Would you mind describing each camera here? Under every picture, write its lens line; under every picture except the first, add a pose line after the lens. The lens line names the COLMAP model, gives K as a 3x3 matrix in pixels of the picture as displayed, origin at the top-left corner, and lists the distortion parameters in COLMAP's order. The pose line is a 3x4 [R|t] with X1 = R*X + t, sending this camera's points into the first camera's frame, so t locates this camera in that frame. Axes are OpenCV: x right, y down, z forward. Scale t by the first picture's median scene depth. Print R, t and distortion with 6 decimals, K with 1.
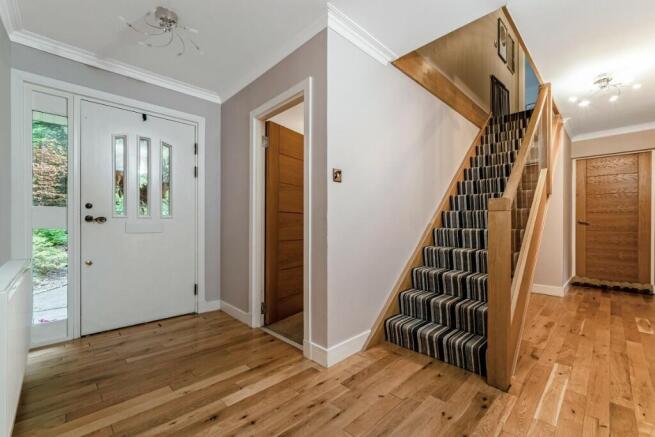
lens RADIAL K [[276.3, 0, 331.4], [0, 276.3, 221.1], [0, 0, 1]] dist [-0.001324, 0.000172]
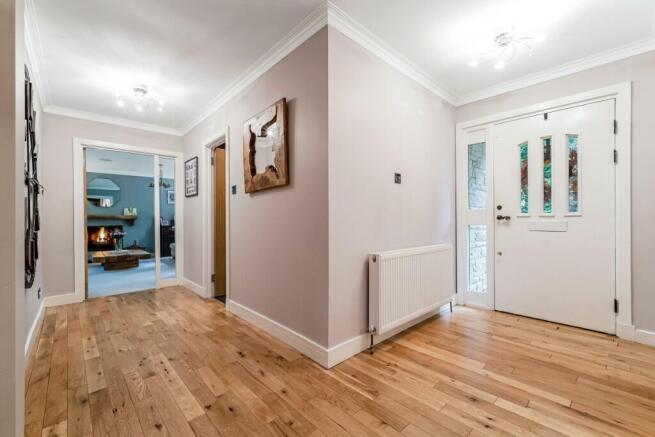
lens RADIAL K [[276.3, 0, 331.4], [0, 276.3, 221.1], [0, 0, 1]] dist [-0.001324, 0.000172]
pose [[0.009097, 0.002662, -0.999955, 0.377588], [0.004242, 0.999987, 0.002701, -0.000129], [0.999950, -0.004266, 0.009086, 0.245477]]
